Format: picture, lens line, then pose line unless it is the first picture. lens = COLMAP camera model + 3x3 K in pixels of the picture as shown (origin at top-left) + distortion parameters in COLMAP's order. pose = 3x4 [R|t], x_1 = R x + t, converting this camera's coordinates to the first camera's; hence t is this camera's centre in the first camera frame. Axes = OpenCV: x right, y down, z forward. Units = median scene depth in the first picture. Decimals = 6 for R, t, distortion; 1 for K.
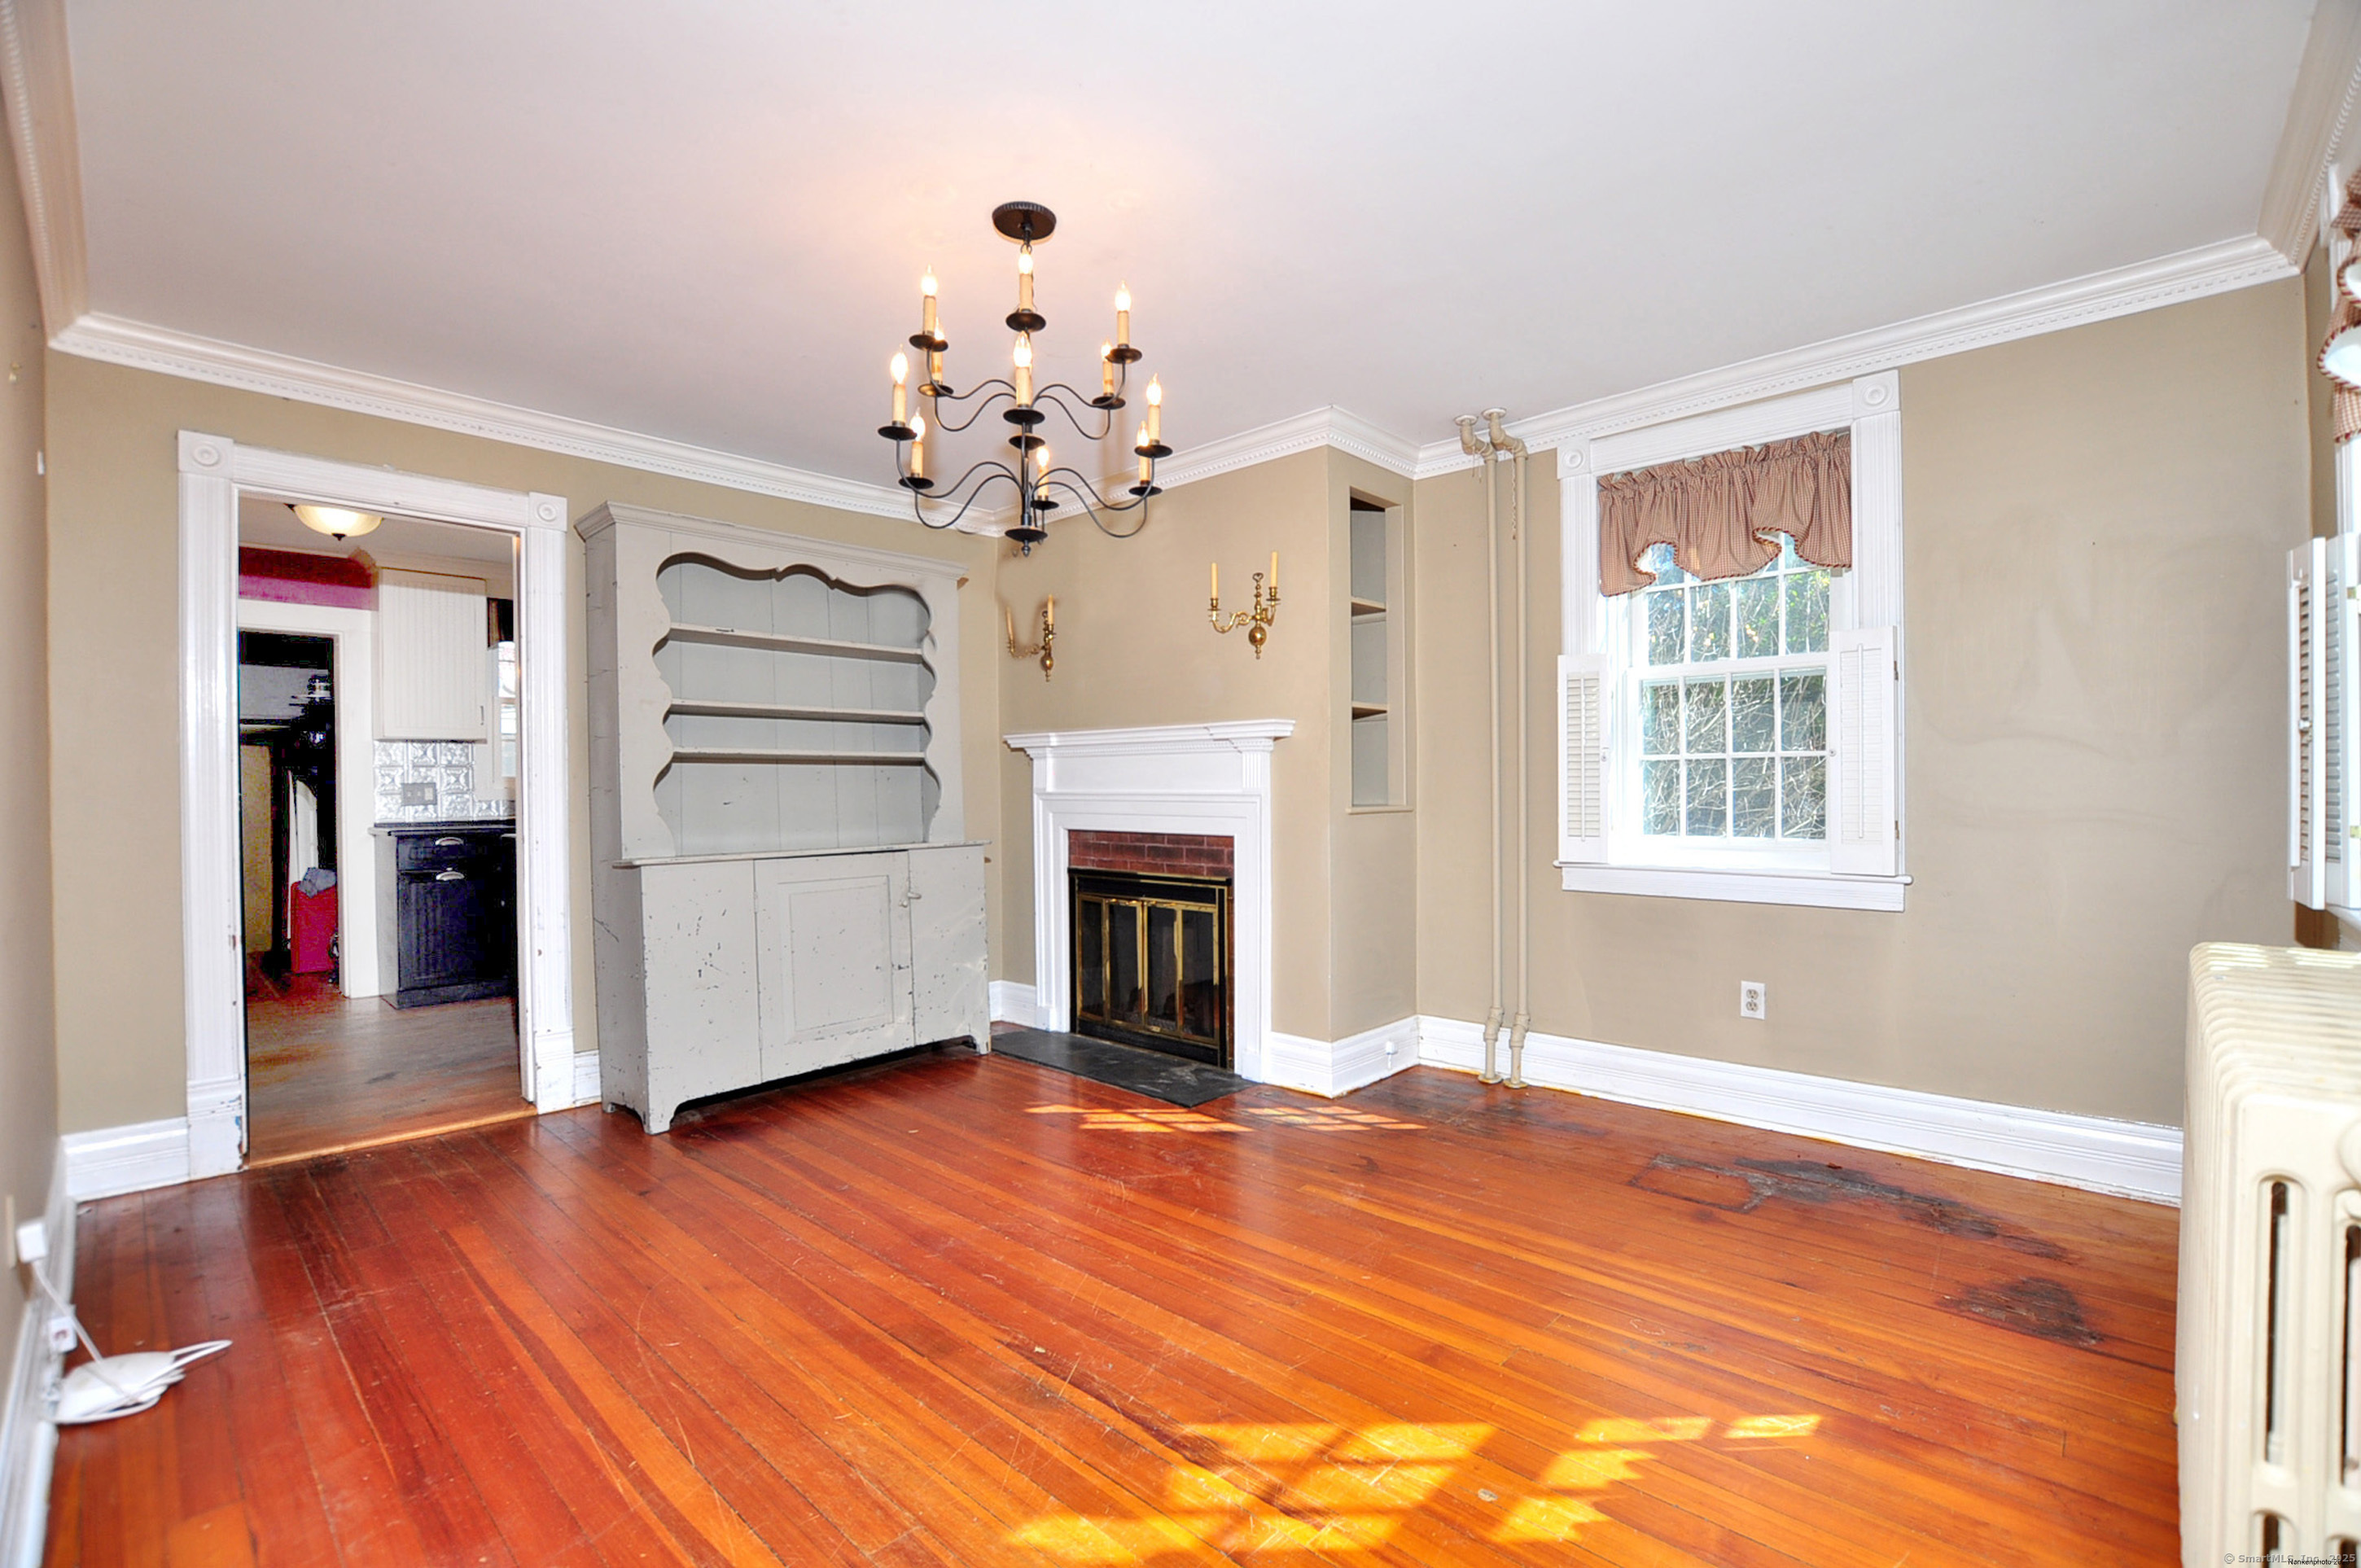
lens RADIAL K [[1059.7, 0, 1189.6], [0, 1059.7, 796.5], [0, 0, 1]] dist [-0.024700, 0.000223]
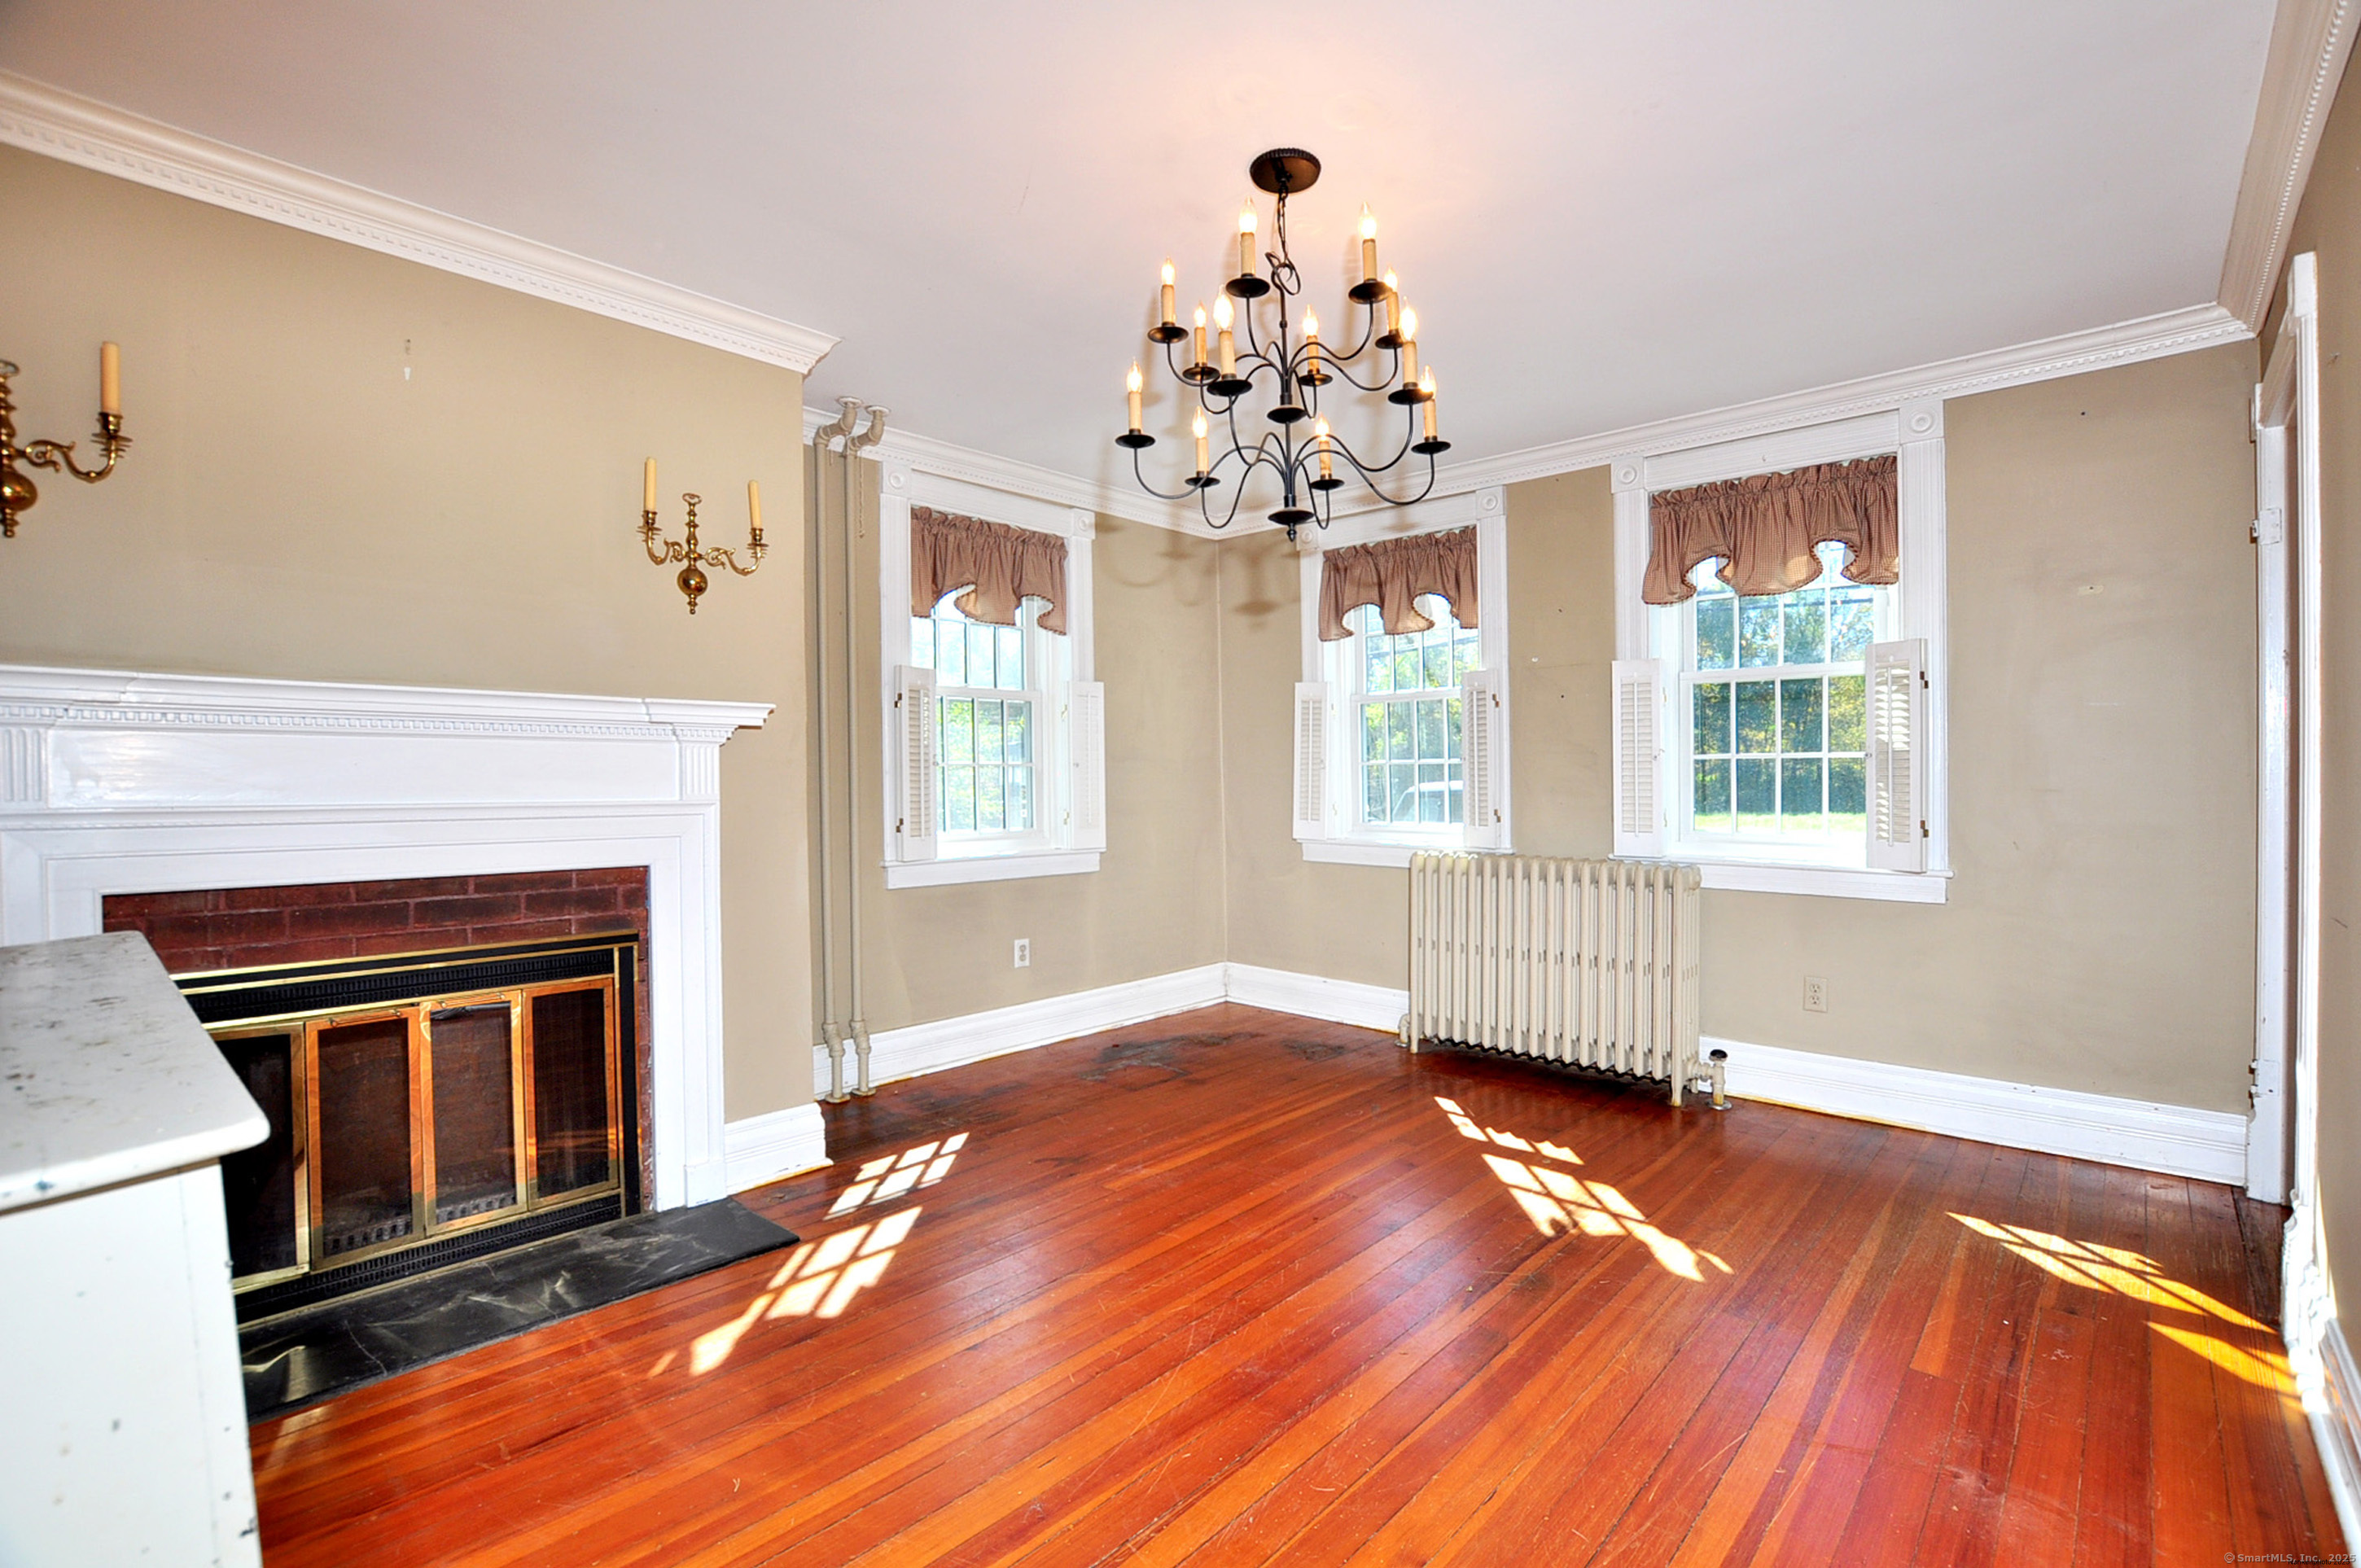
lens RADIAL K [[1059.7, 0, 1189.6], [0, 1059.7, 796.5], [0, 0, 1]] dist [-0.024700, 0.000223]
pose [[-0.023621, -0.009992, 0.999671, -0.742920], [0.011150, 0.999885, 0.010258, -0.011614], [-0.999659, 0.011388, -0.023506, 0.778152]]
